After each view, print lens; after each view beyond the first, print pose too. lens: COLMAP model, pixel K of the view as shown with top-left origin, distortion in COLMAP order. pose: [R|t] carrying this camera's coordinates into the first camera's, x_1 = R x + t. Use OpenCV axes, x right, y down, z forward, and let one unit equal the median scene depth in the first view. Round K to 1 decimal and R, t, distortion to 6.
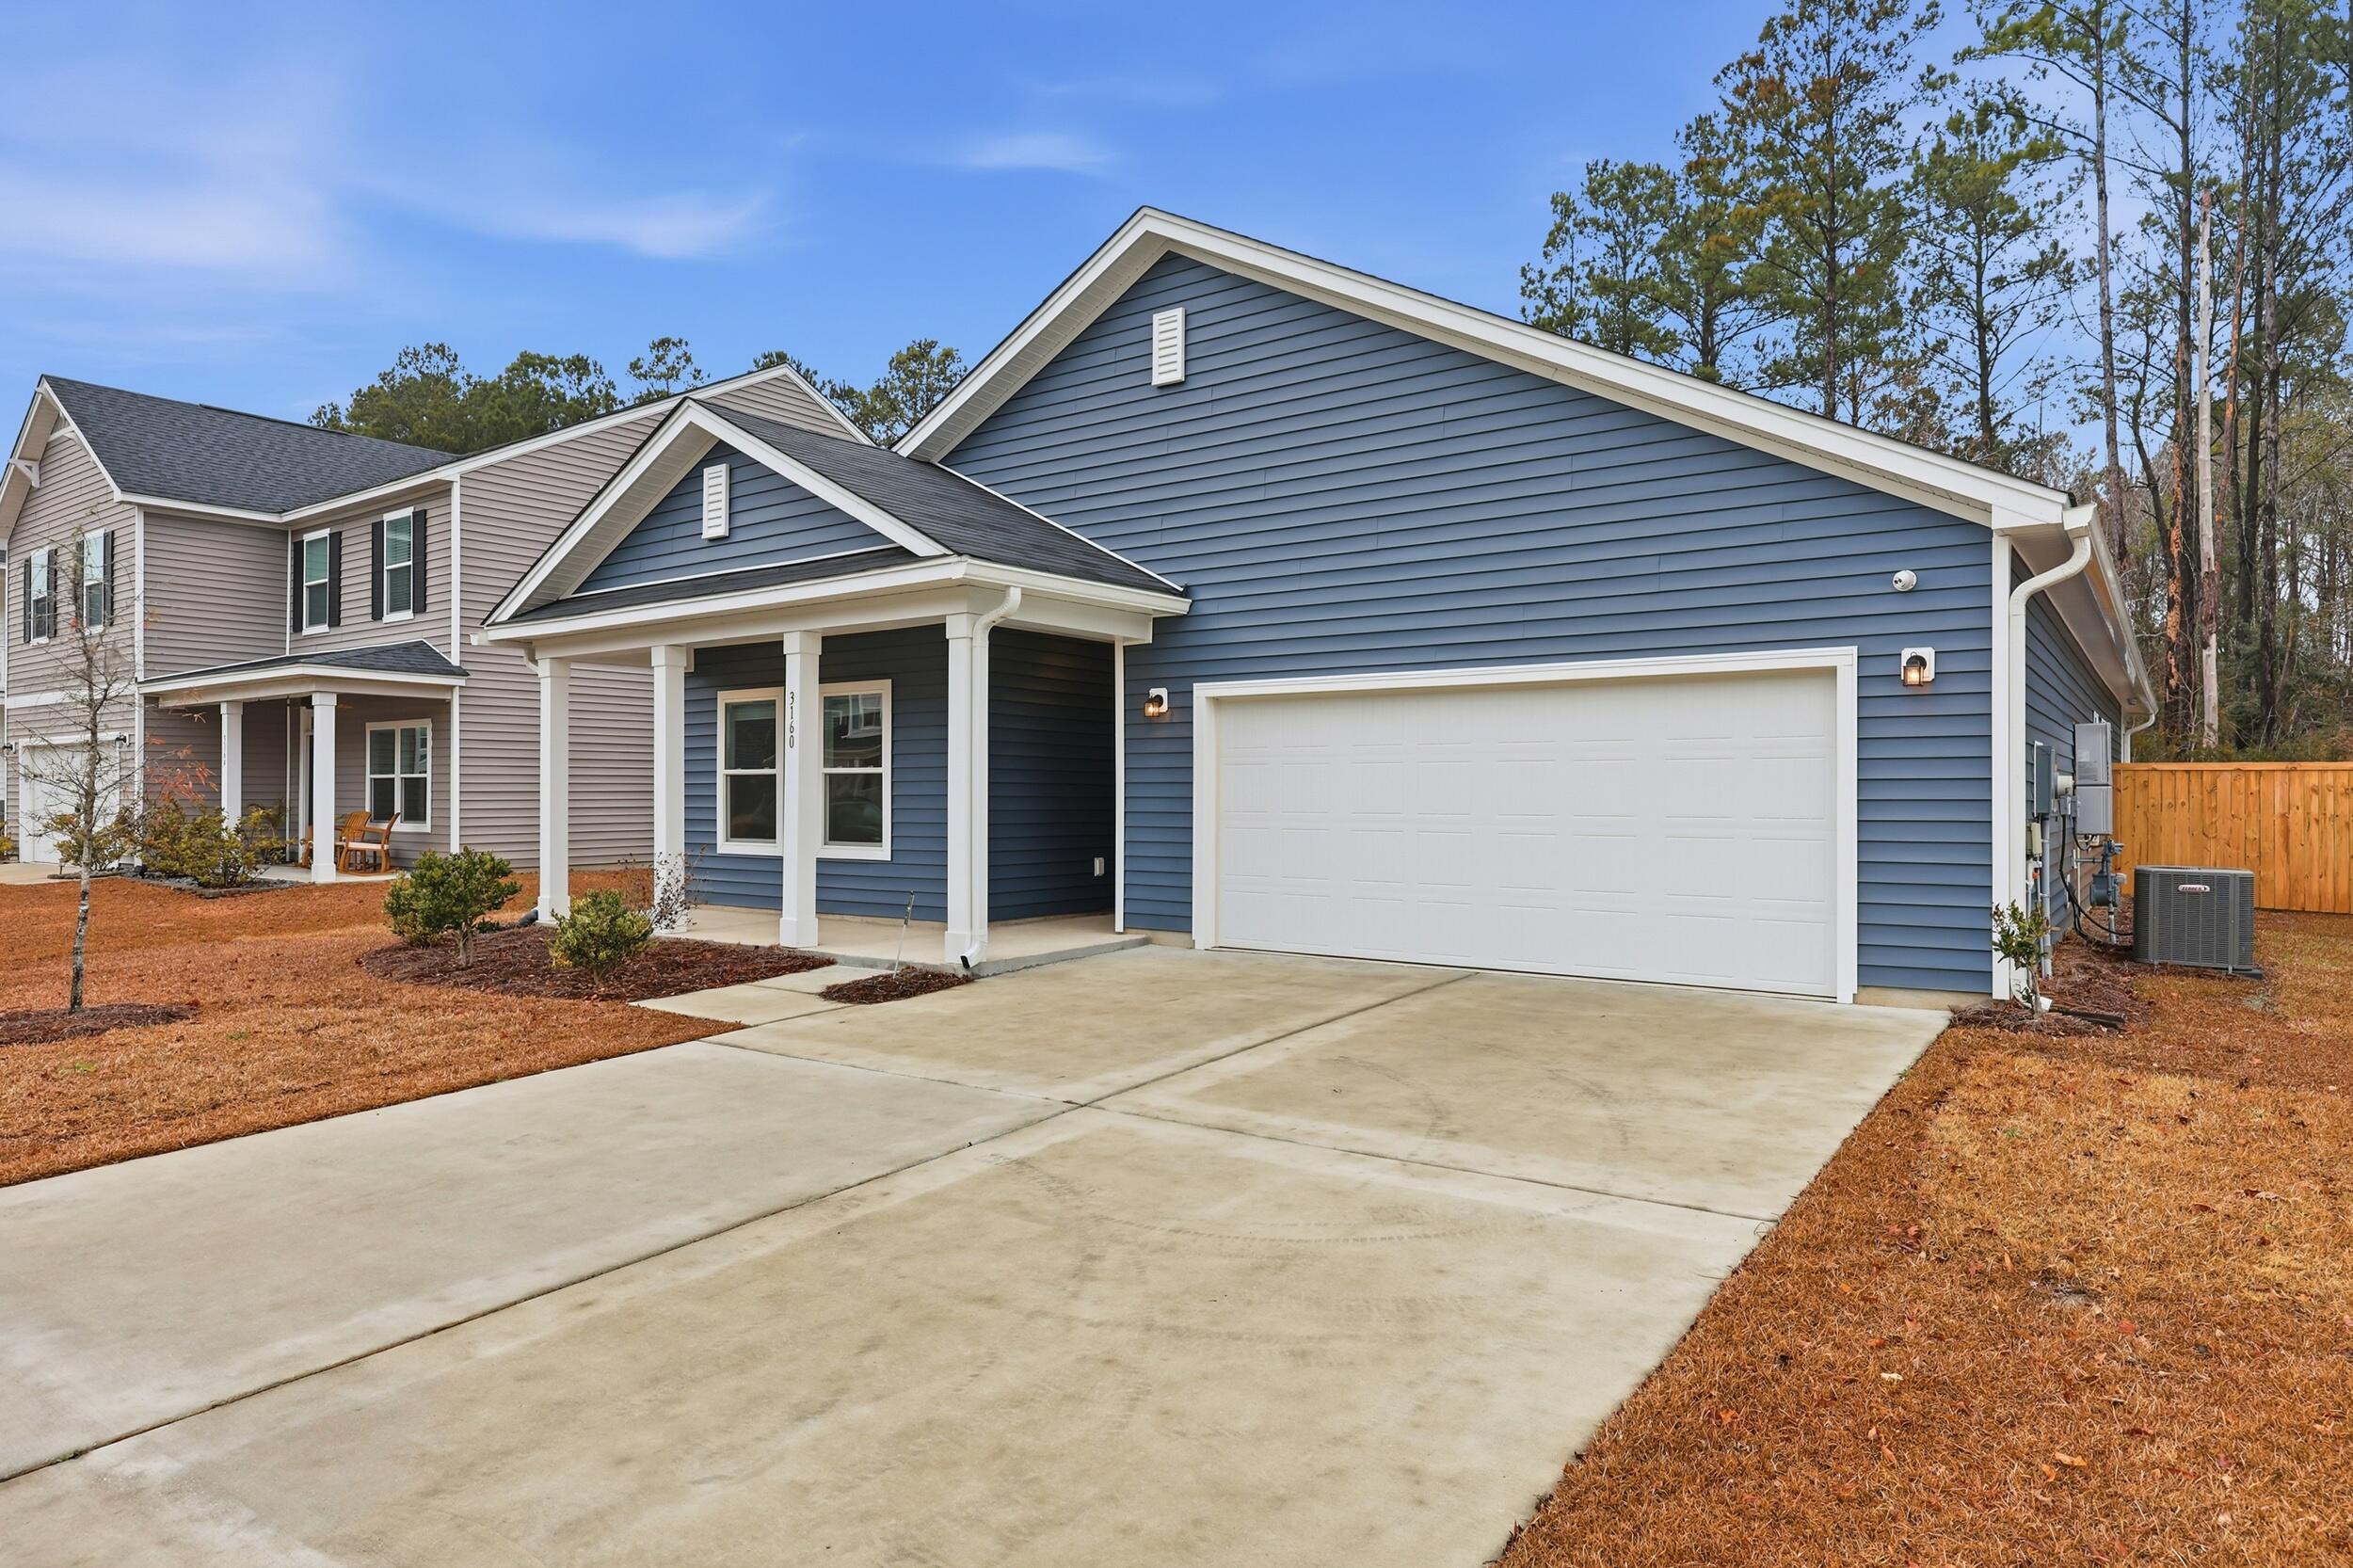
lens RADIAL K [[1366.4, 0, 1180.8], [0, 1366.4, 793.2], [0, 0, 1]] dist [-0.003405, -0.000451]
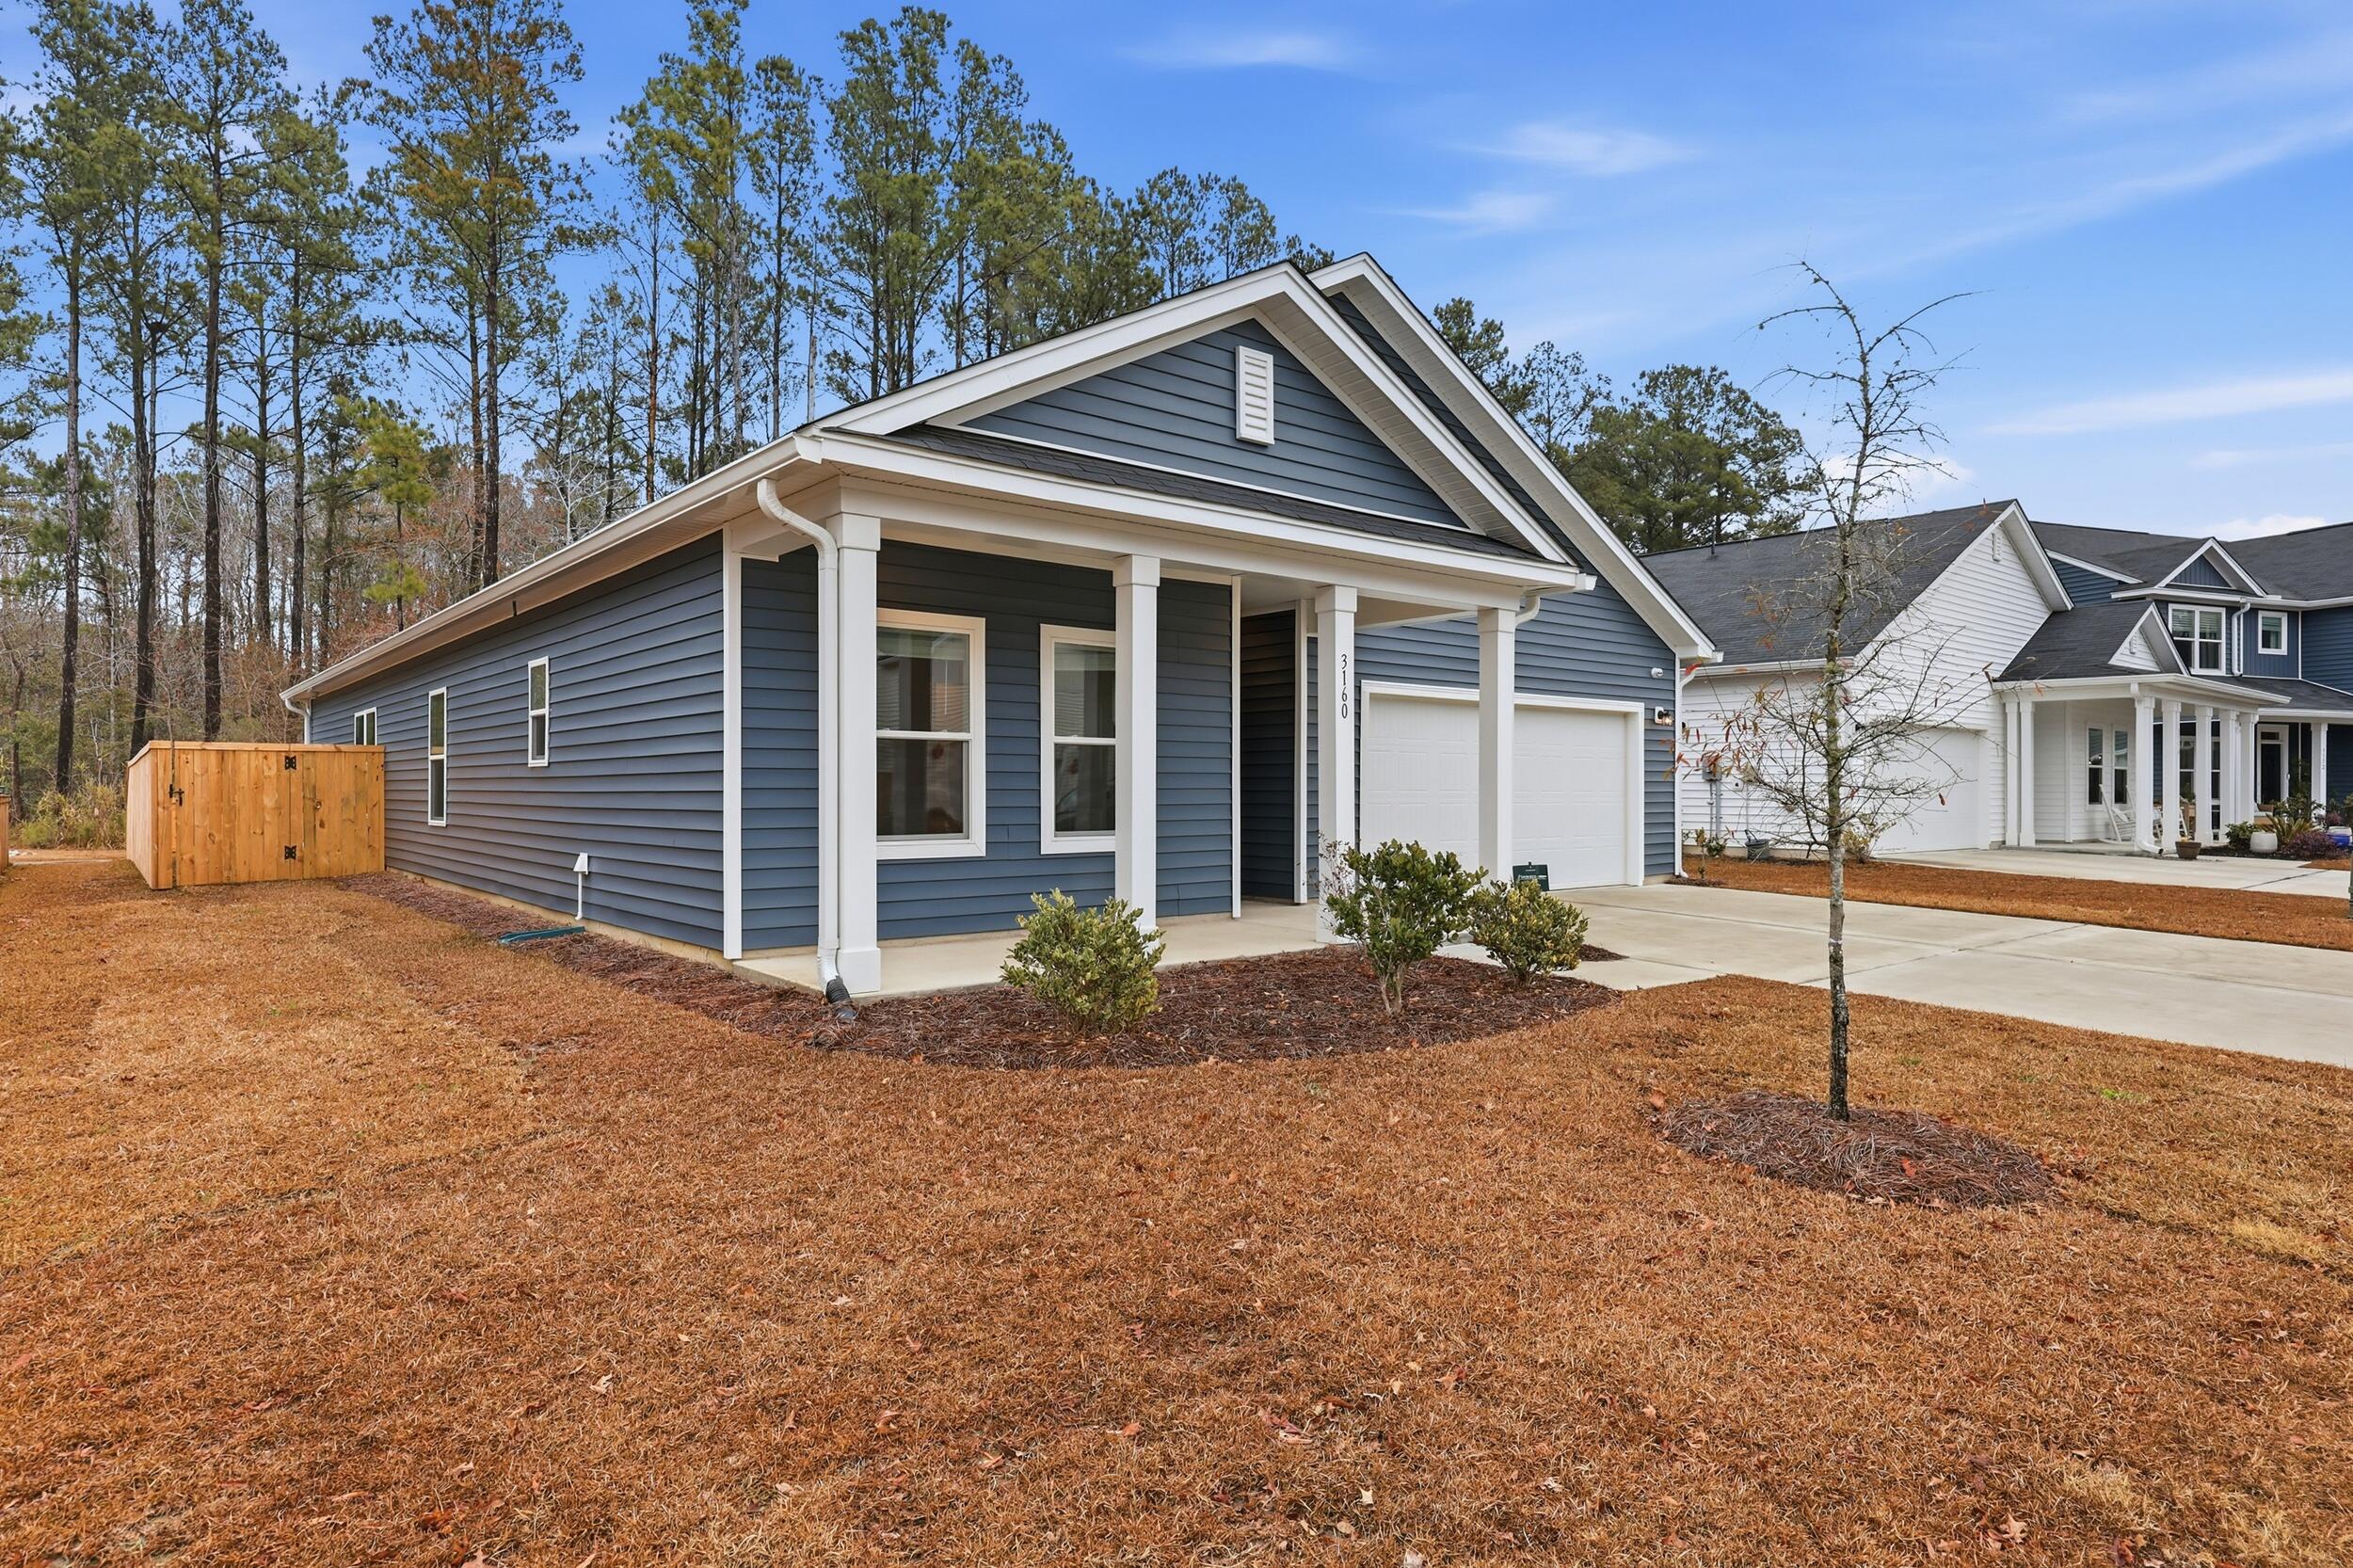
lens RADIAL K [[1330.4, 0, 1181.6], [0, 1330.4, 779.5], [0, 0, 1]] dist [-0.004040, -0.000700]
pose [[0.252251, 0.004240, 0.967652, -0.979889], [-0.013283, 0.999911, -0.000919, 0.006190], [-0.967571, -0.012622, 0.252285, 0.764323]]
